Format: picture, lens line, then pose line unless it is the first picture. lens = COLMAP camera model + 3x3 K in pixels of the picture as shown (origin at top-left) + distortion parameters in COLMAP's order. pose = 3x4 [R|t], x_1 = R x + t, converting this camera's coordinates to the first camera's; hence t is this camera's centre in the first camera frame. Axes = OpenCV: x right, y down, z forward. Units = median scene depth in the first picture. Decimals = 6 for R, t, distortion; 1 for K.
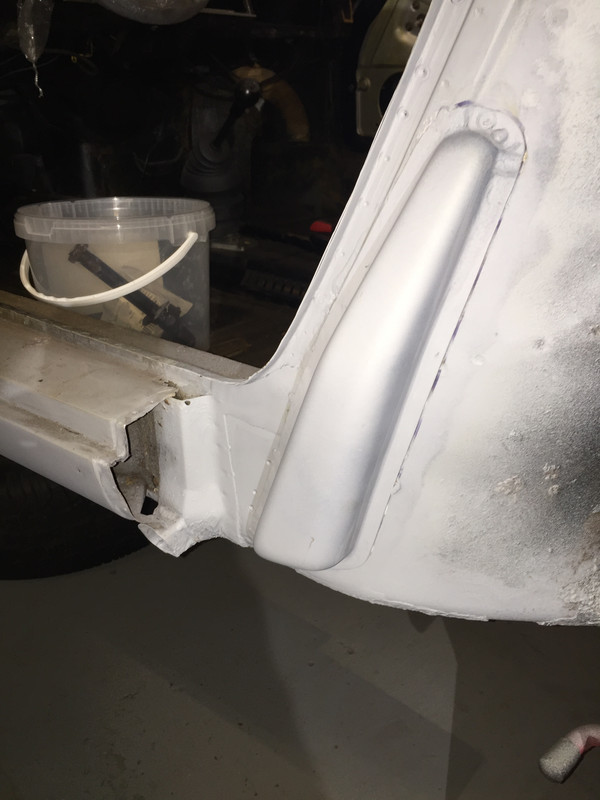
lens RADIAL K [[681.5, 0, 300.0], [0, 681.5, 400.0], [0, 0, 1]] dist [0.073380, -0.103874]
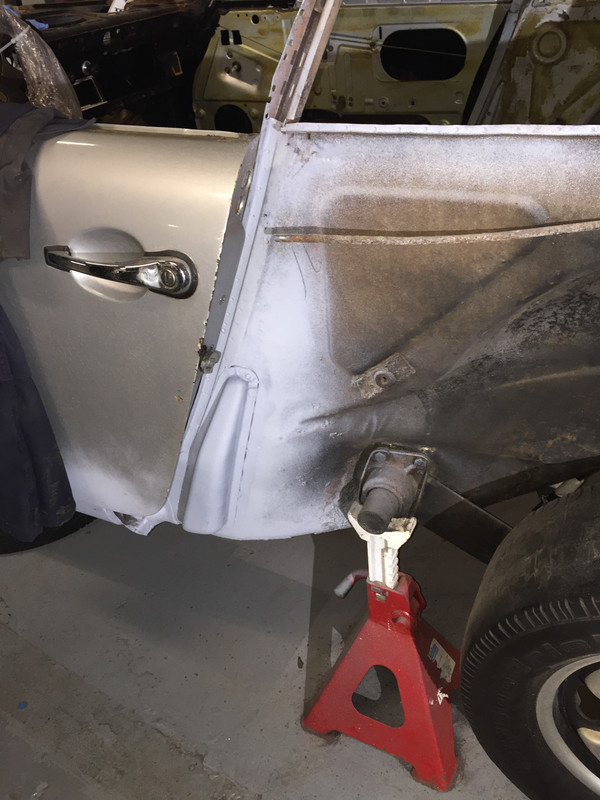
lens RADIAL K [[681.5, 0, 300.0], [0, 681.5, 400.0], [0, 0, 1]] dist [0.073380, -0.103874]
pose [[0.977413, -0.172273, 0.122416, 0.099492], [0.151280, 0.974802, 0.163938, -0.475402], [-0.147573, -0.141716, 0.978846, -1.119083]]
